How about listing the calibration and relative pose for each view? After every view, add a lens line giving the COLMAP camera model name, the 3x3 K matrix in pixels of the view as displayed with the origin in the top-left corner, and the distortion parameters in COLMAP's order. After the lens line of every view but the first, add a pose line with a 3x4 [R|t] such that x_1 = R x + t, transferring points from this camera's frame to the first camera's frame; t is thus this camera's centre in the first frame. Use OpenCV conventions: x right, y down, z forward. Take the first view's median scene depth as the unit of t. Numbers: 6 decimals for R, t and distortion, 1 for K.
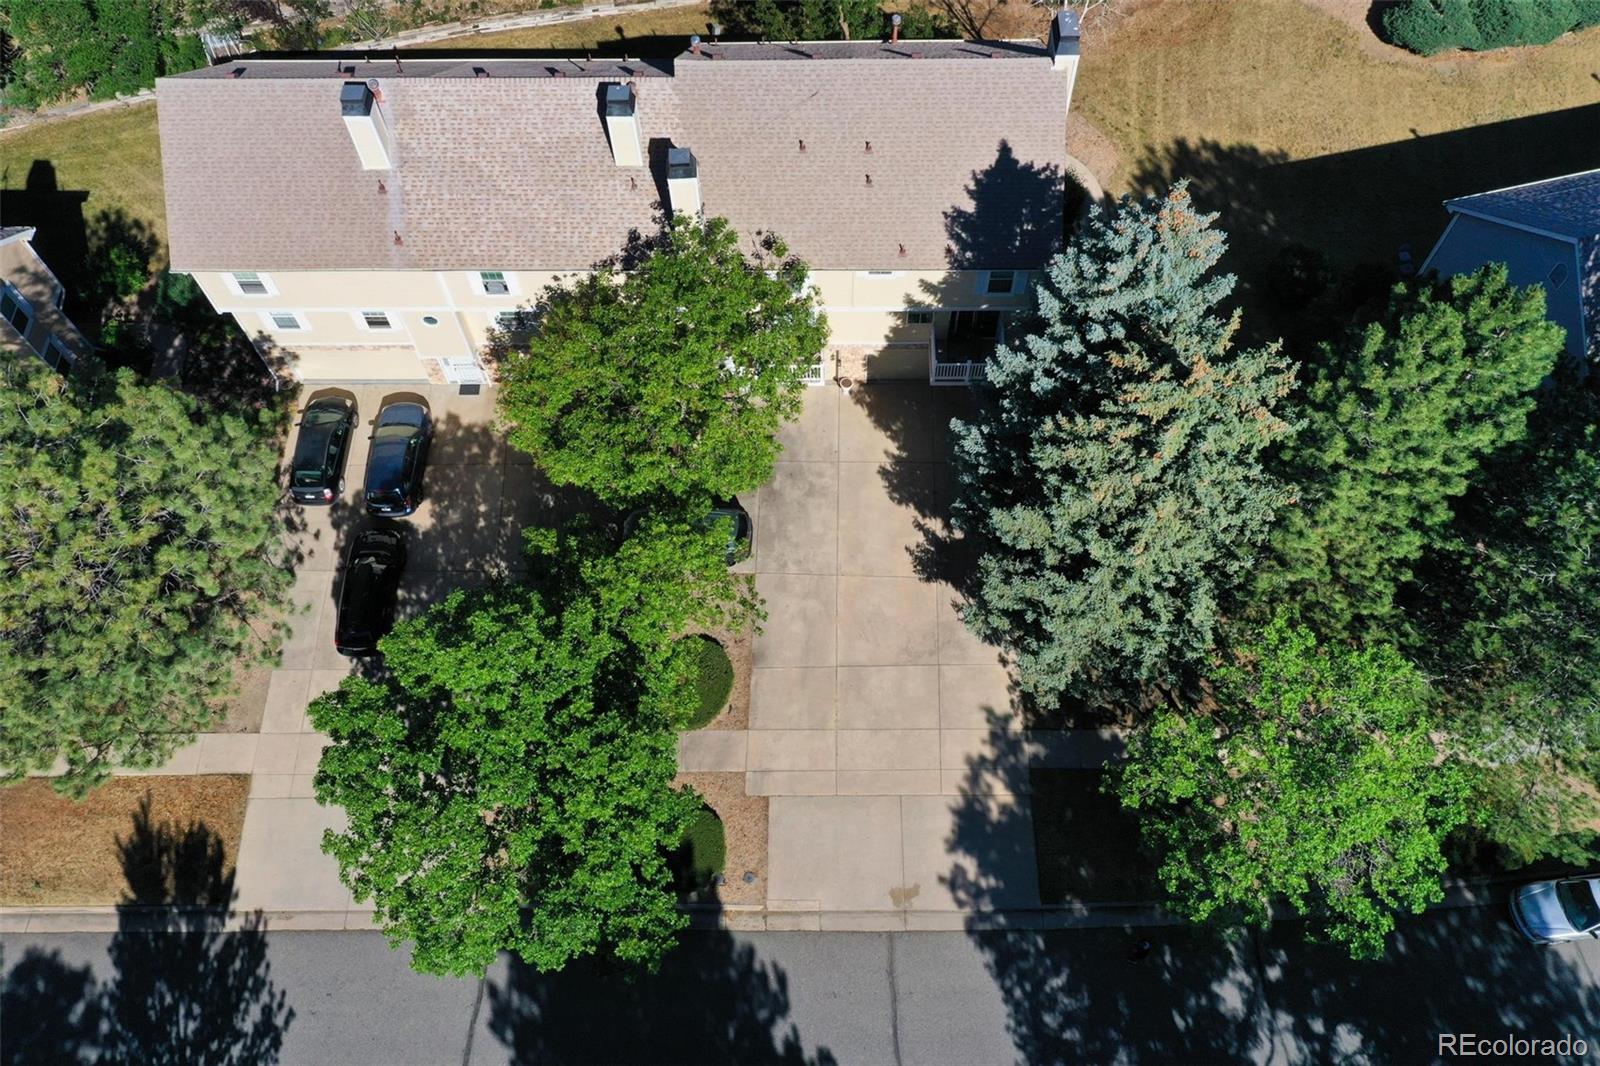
lens RADIAL K [[1290.3, 0, 800.6], [0, 1290.3, 524.7], [0, 0, 1]] dist [0.016068, 0.002904]
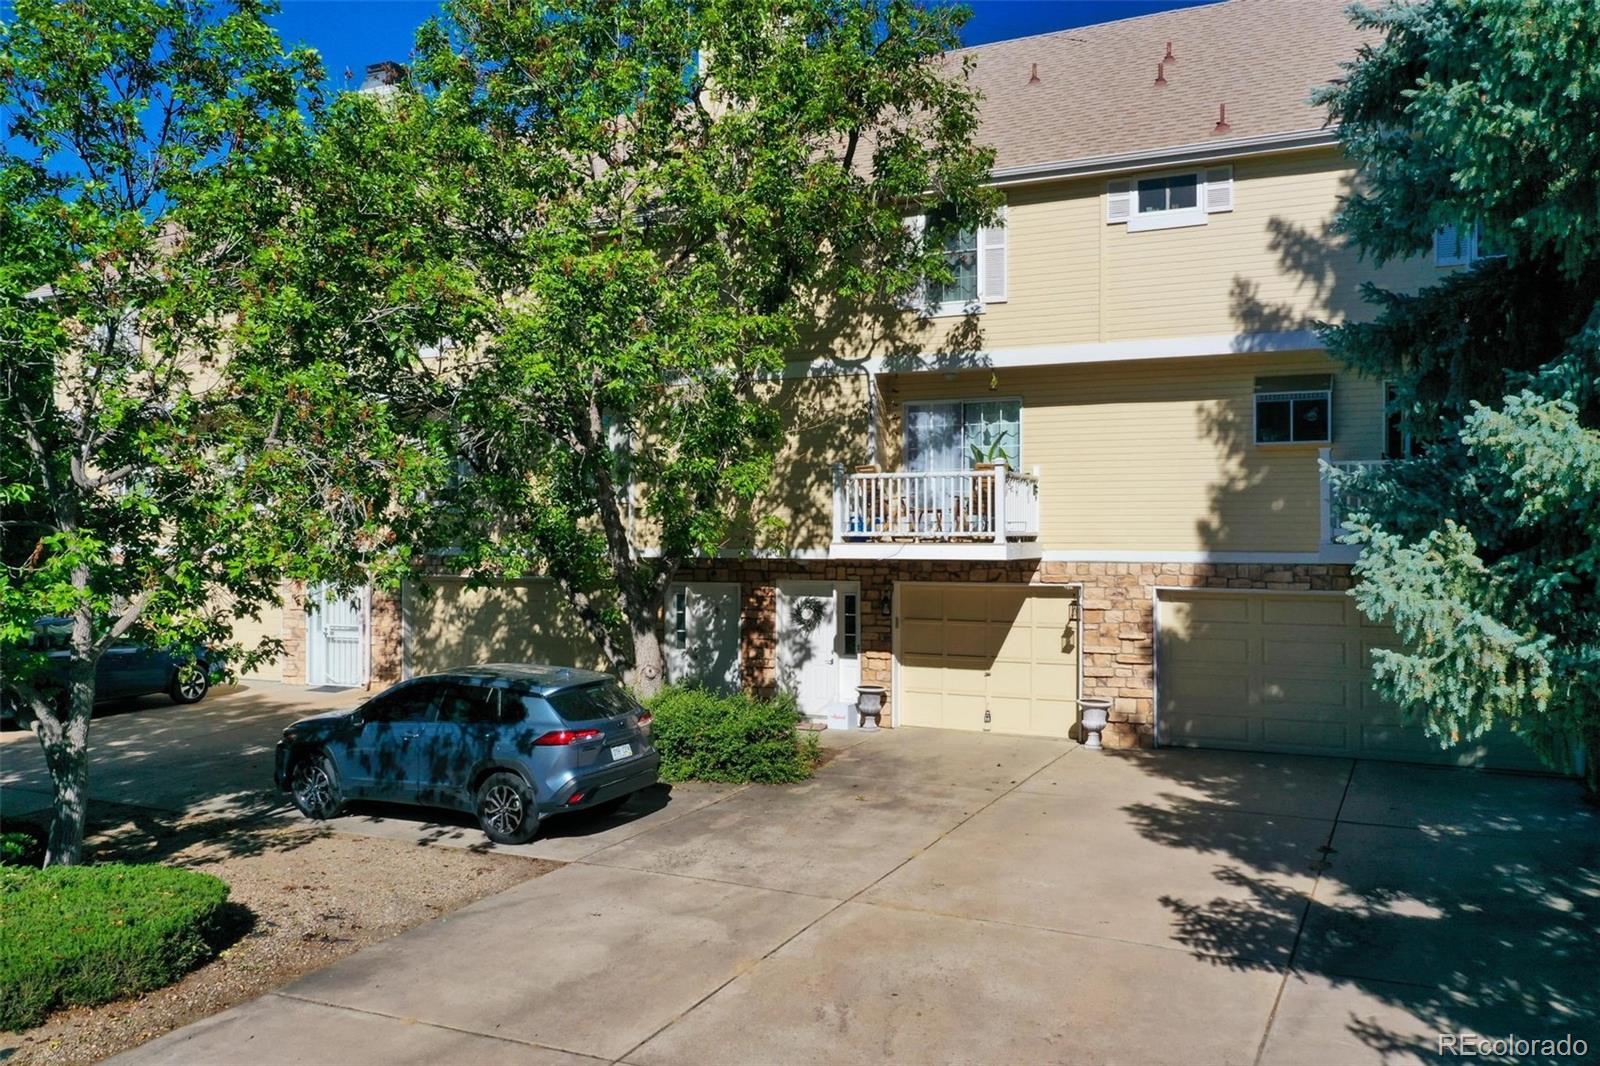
lens RADIAL K [[1271.4, 0, 804.1], [0, 1271.4, 528.7], [0, 0, 1]] dist [0.010011, -0.000839]
pose [[0.905600, 0.016809, -0.423800, 0.124165], [-0.382929, 0.462022, -0.799938, 0.205815], [0.182359, 0.886709, 0.424843, 0.860981]]
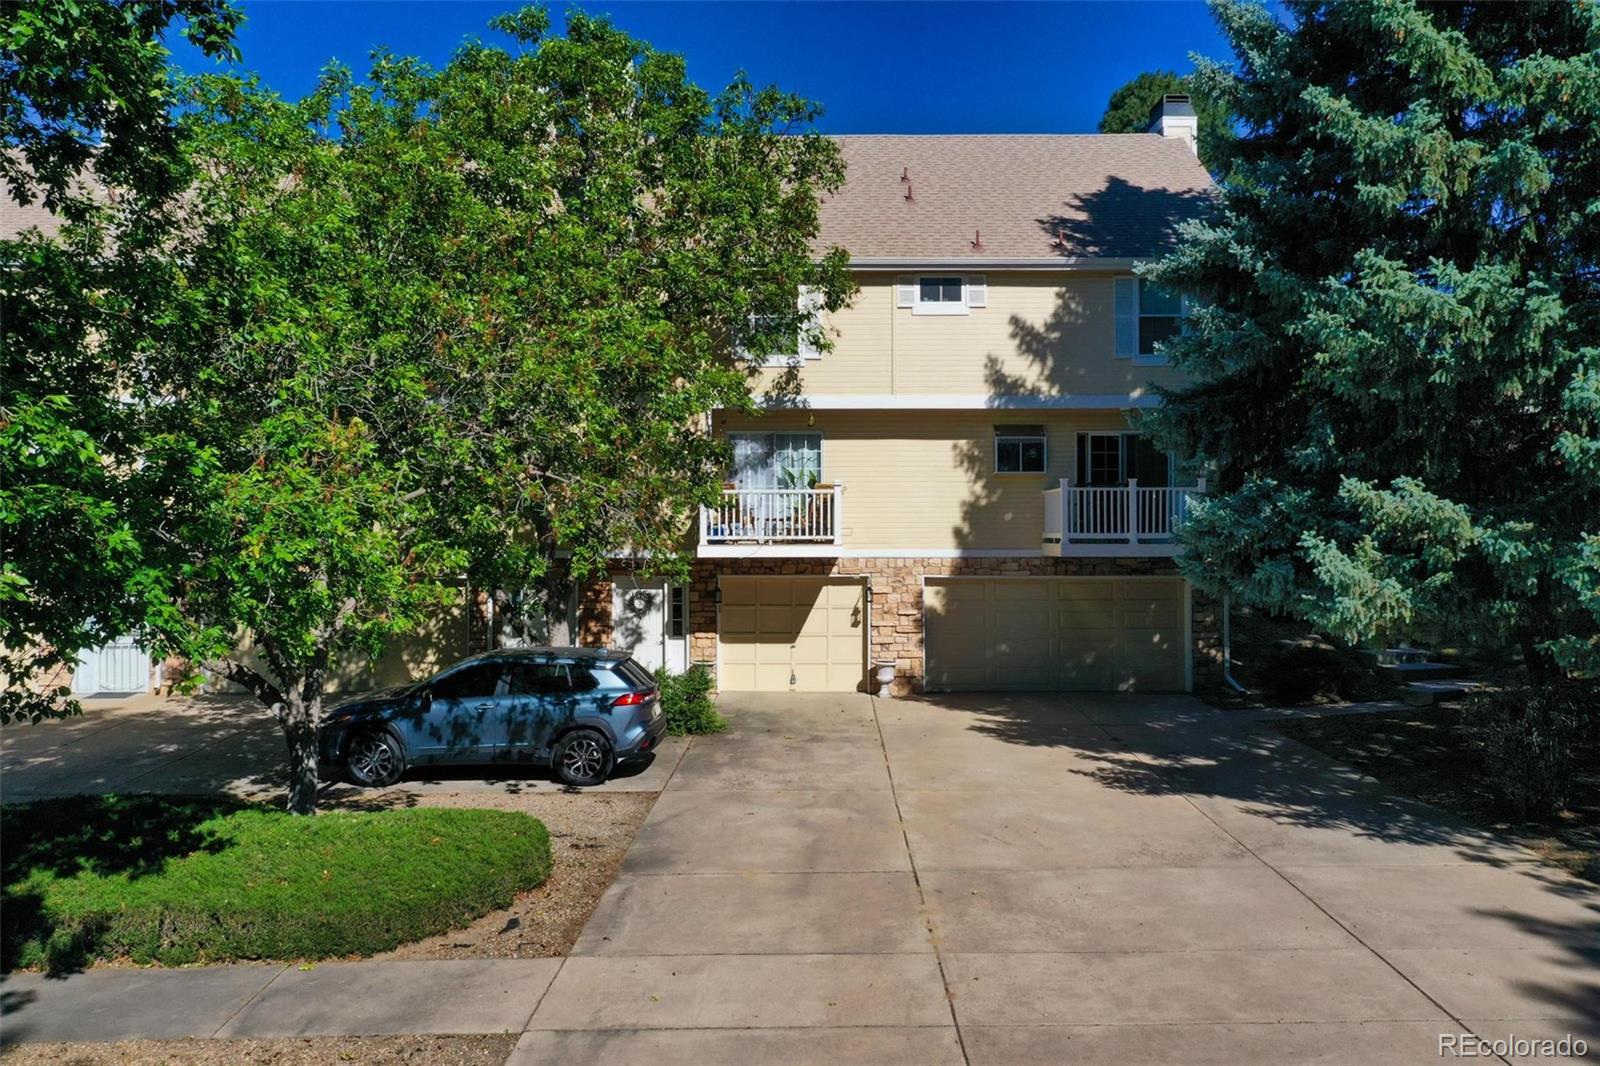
lens RADIAL K [[1271.4, 0, 804.1], [0, 1271.4, 528.7], [0, 0, 1]] dist [0.010011, -0.000839]
pose [[0.999810, 0.016215, 0.010848, -0.000939], [0.002078, 0.464338, -0.885656, 0.323281], [-0.019398, 0.885510, 0.464216, 0.798493]]
